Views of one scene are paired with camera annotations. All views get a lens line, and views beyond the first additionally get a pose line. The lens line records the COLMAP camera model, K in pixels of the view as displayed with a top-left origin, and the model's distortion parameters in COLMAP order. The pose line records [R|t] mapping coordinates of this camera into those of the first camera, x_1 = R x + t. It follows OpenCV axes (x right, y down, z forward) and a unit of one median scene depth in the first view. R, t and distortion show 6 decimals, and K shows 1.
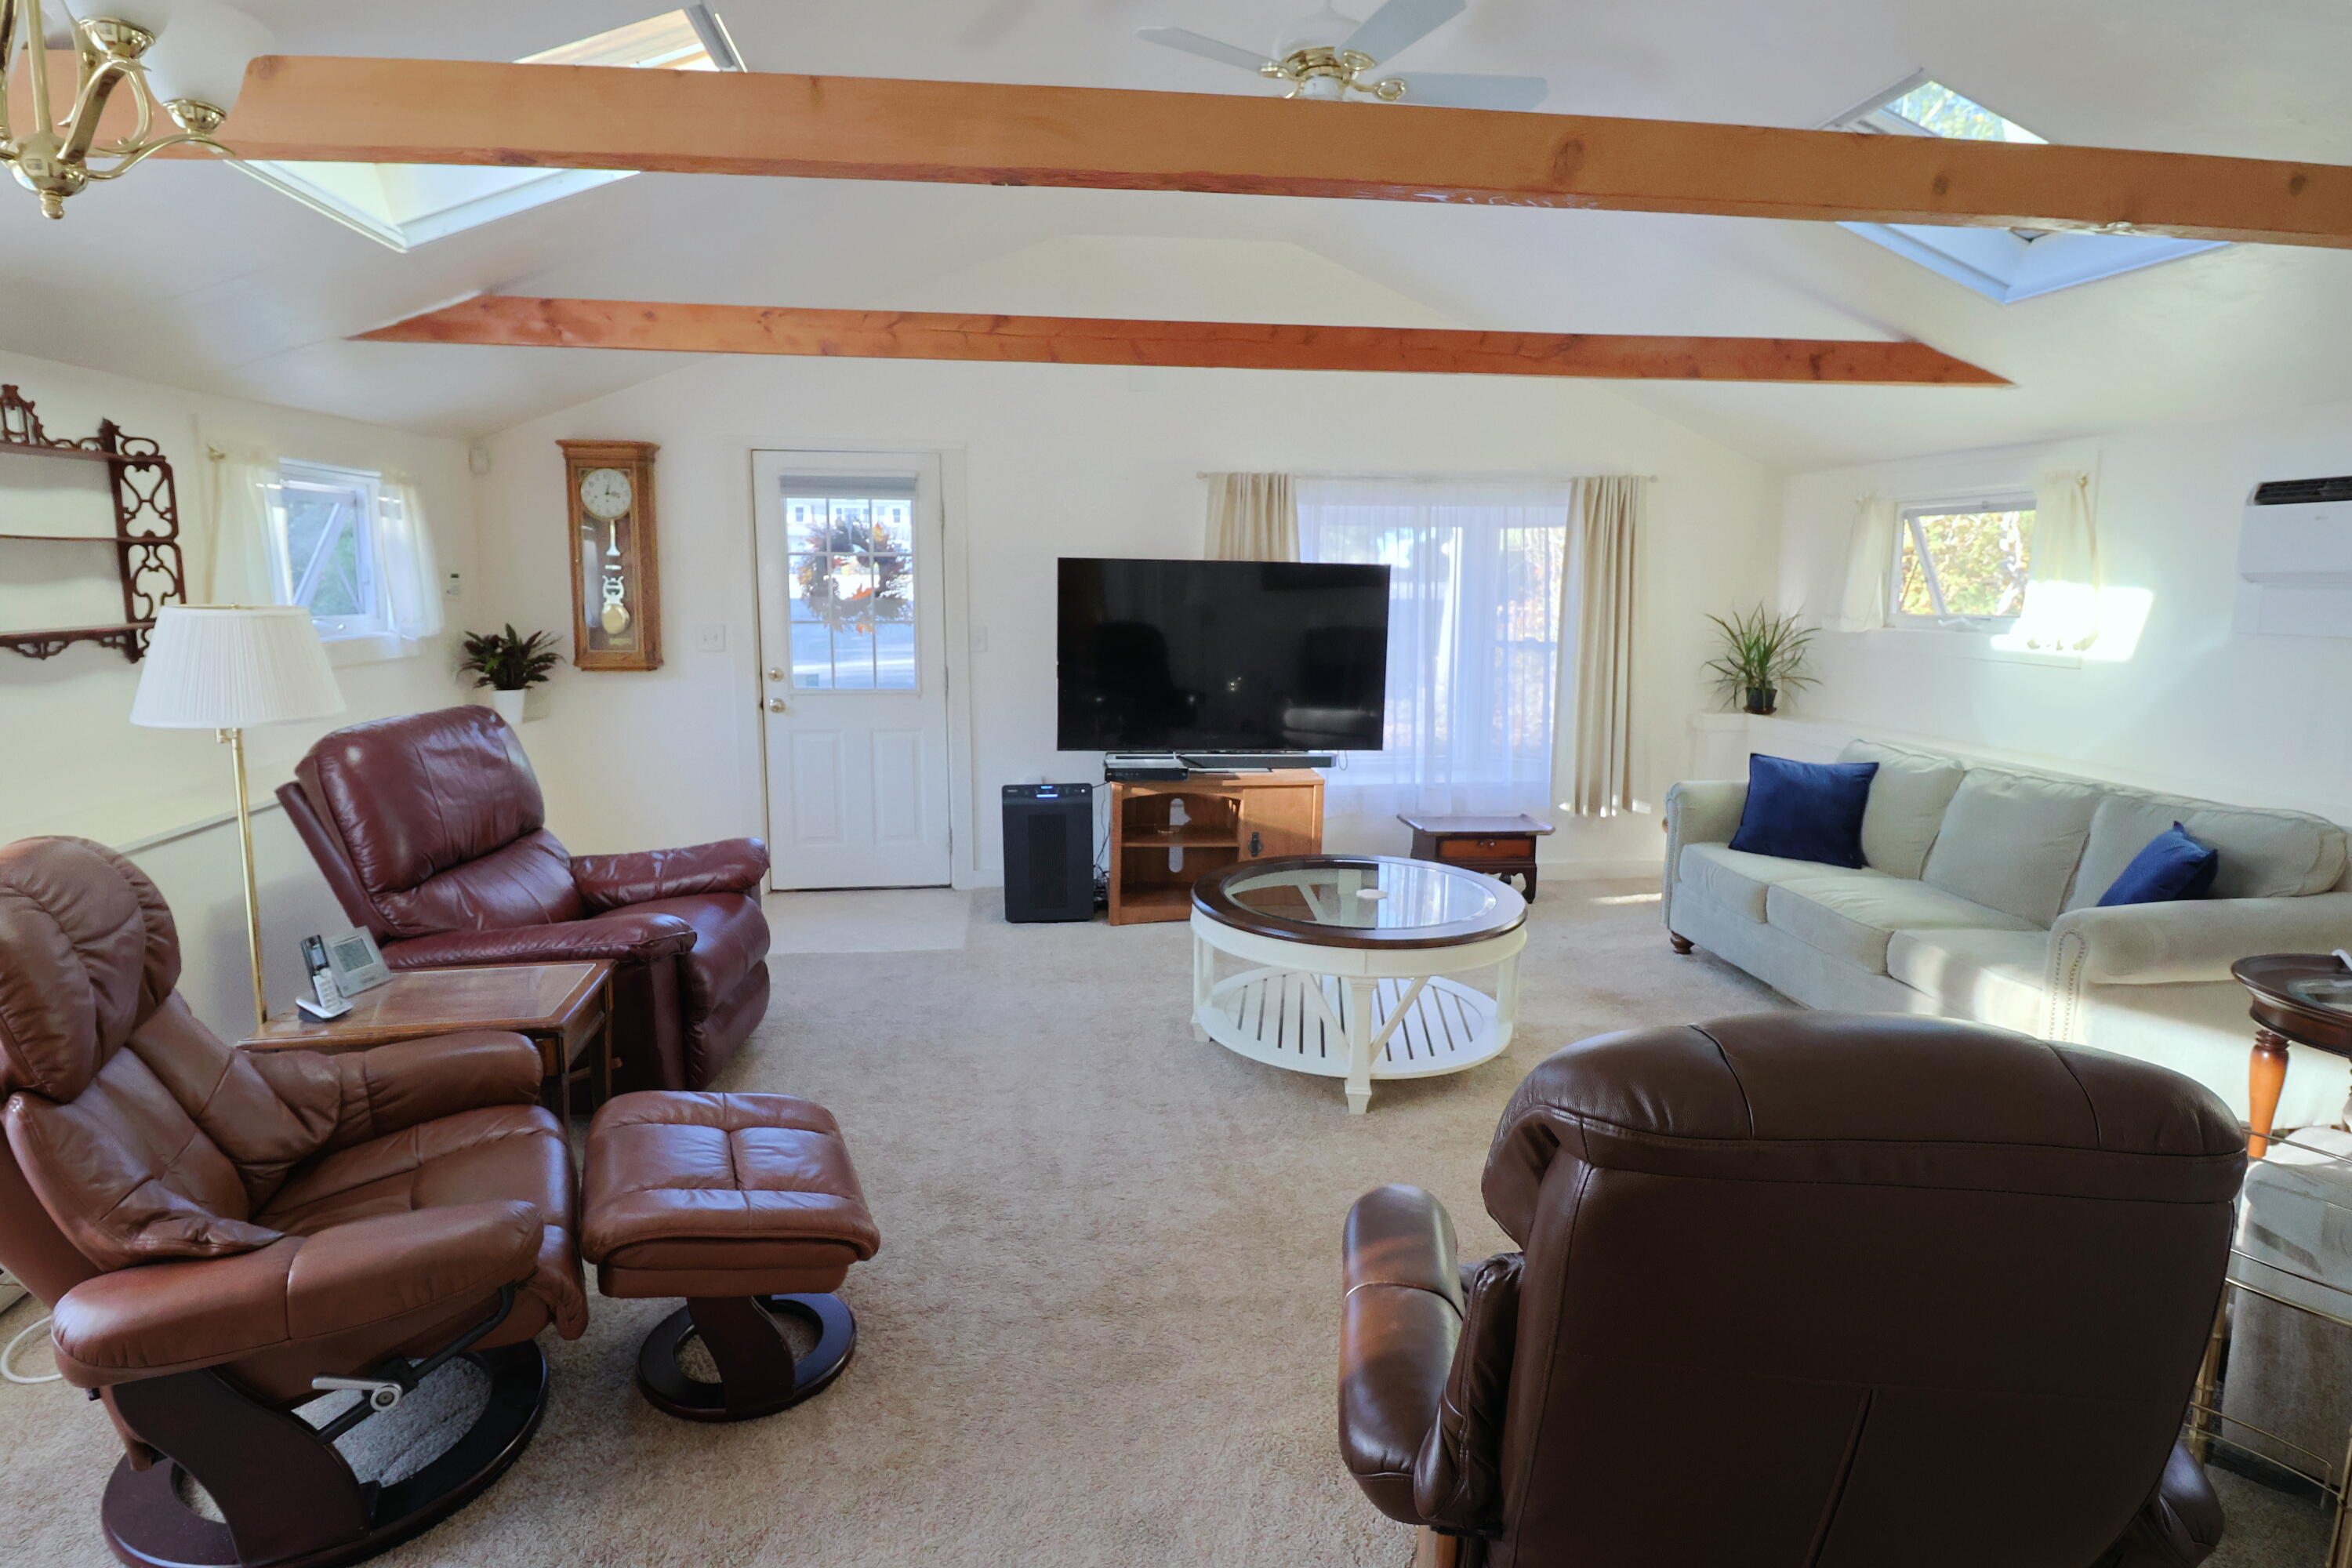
lens RADIAL K [[1216.7, 0, 1179.3], [0, 1216.7, 736.0], [0, 0, 1]] dist [0.000602, -0.002118]
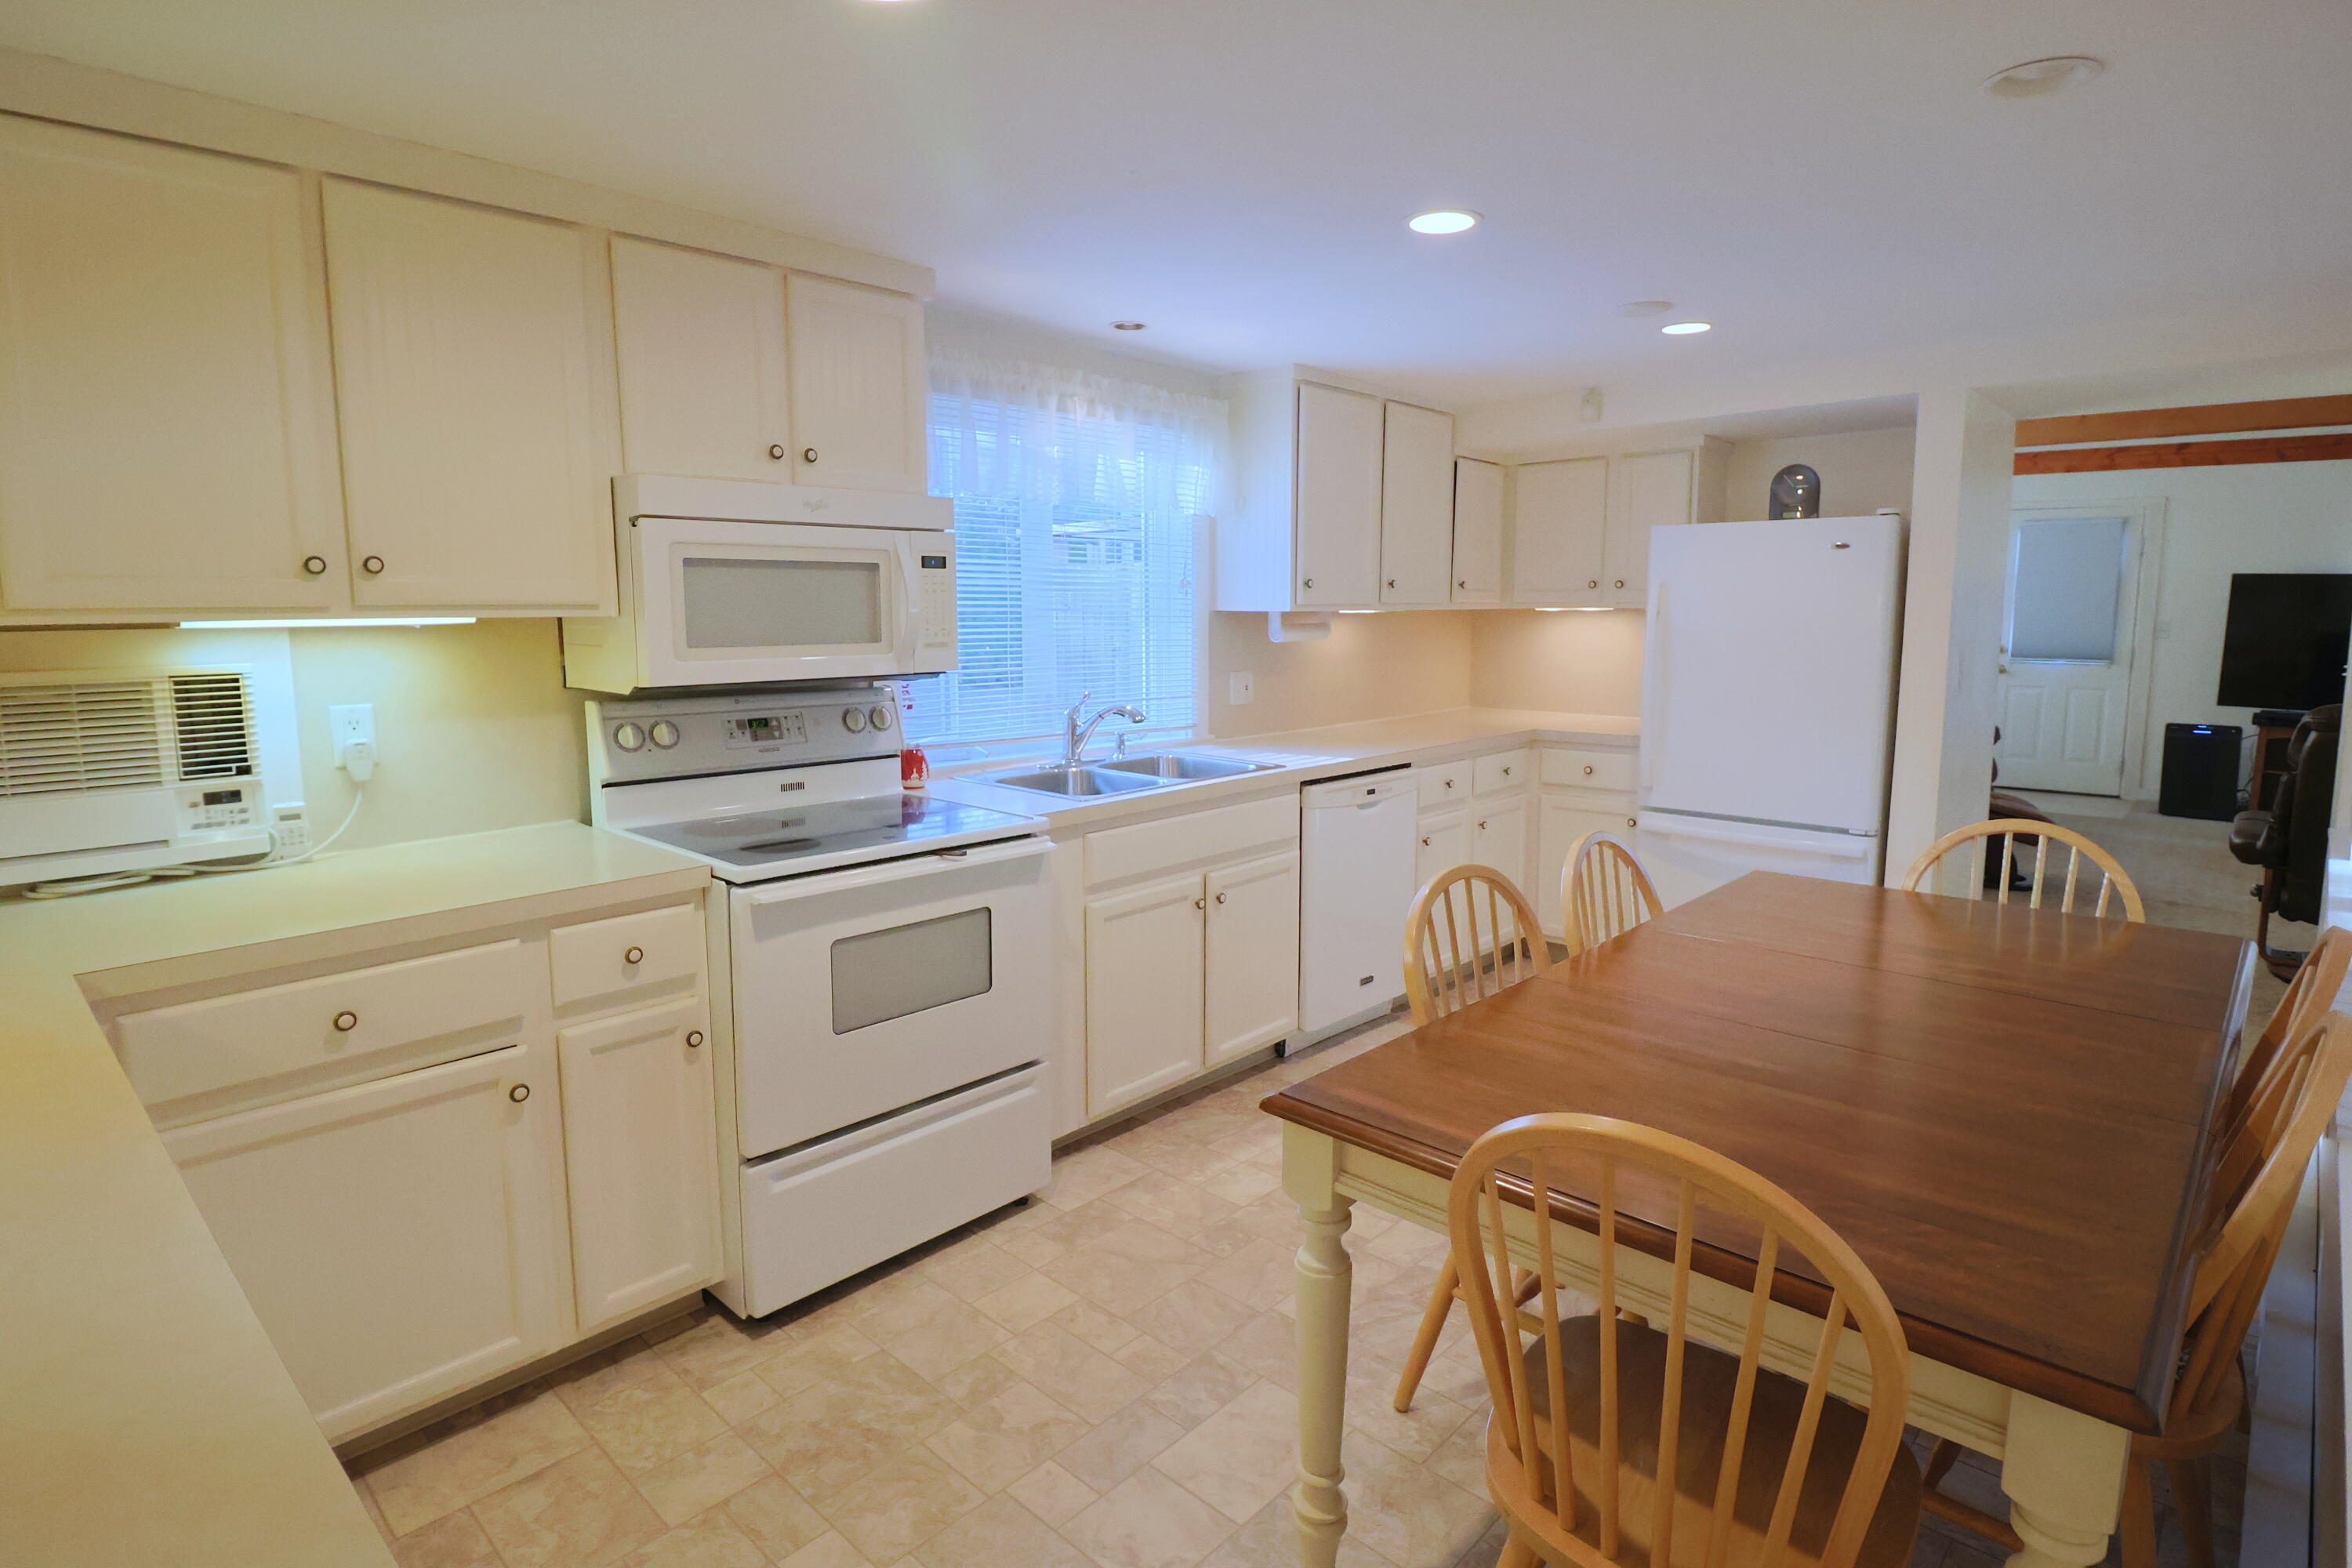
lens RADIAL K [[1216.7, 0, 1179.3], [0, 1216.7, 736.0], [0, 0, 1]] dist [0.000602, -0.002118]
pose [[0.635413, 0.087178, -0.767236, 0.235607], [-0.089412, 0.995230, 0.039035, 0.105279], [0.766978, 0.043797, 0.640176, -0.909276]]
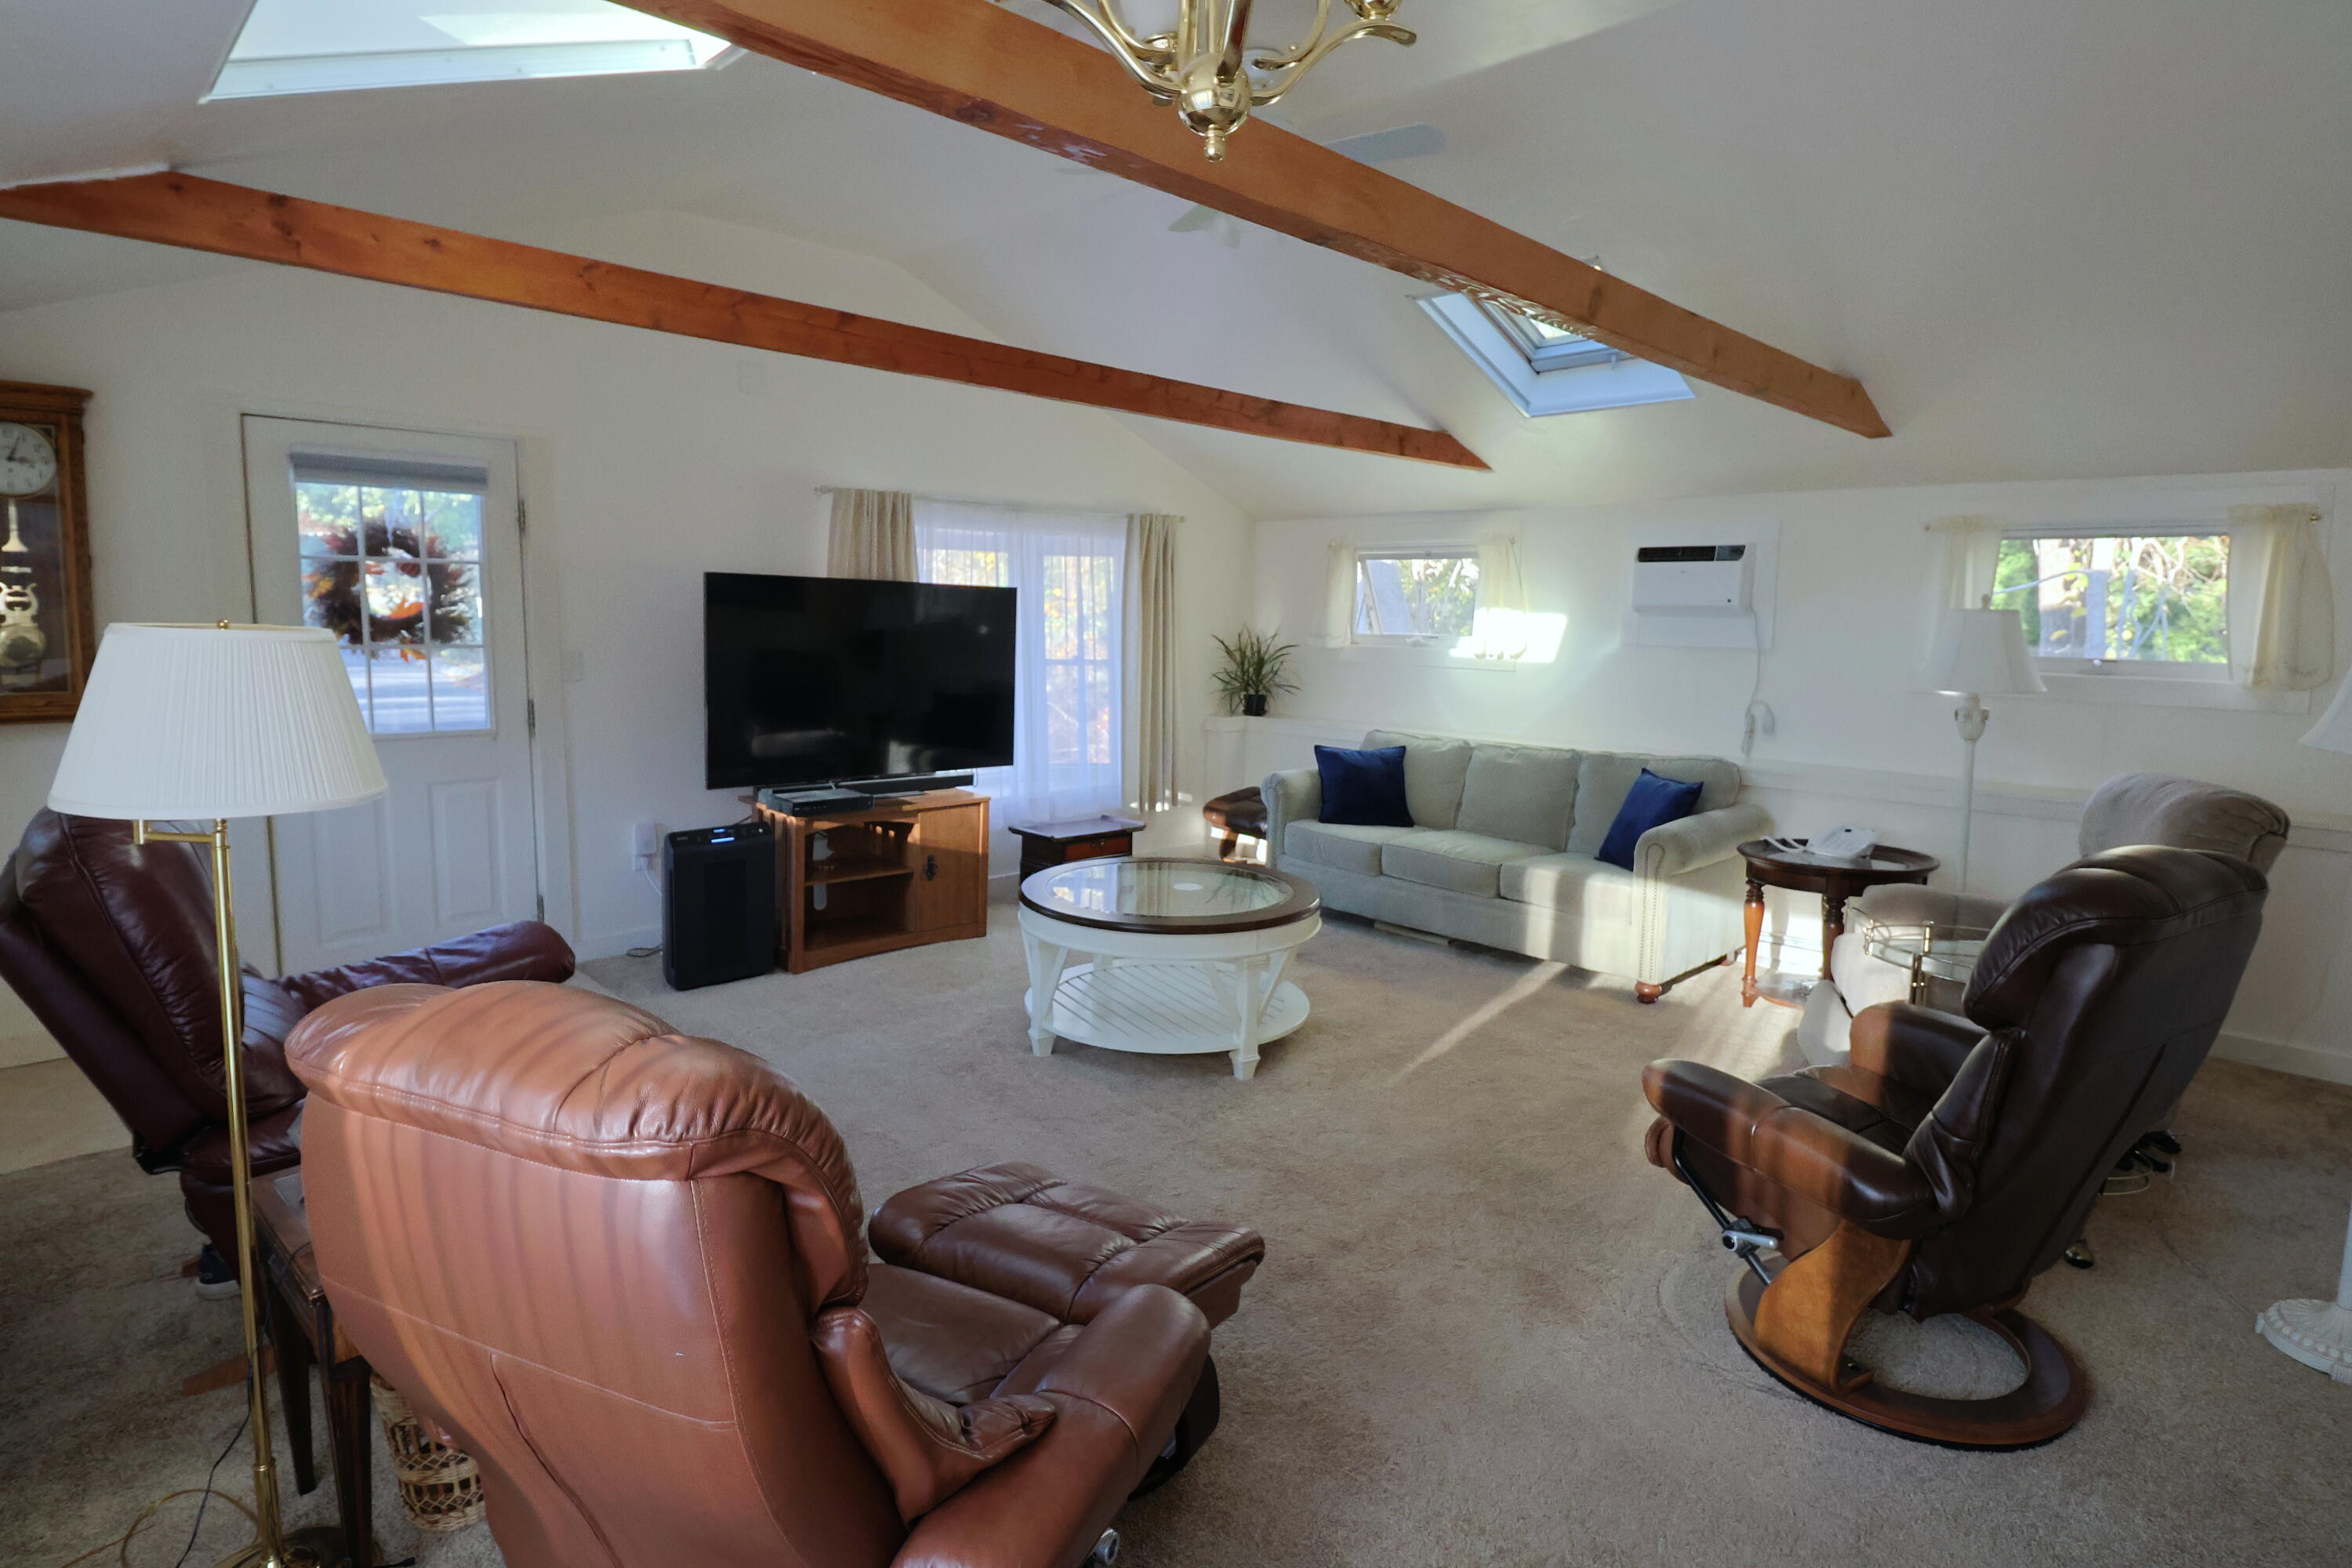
lens RADIAL K [[1216.7, 0, 1179.3], [0, 1216.7, 736.0], [0, 0, 1]] dist [0.000602, -0.002118]
pose [[0.796440, -0.053086, 0.602383, -0.362871], [0.063280, 0.997987, 0.004283, -0.008950], [-0.601397, 0.034707, 0.798196, 0.084831]]
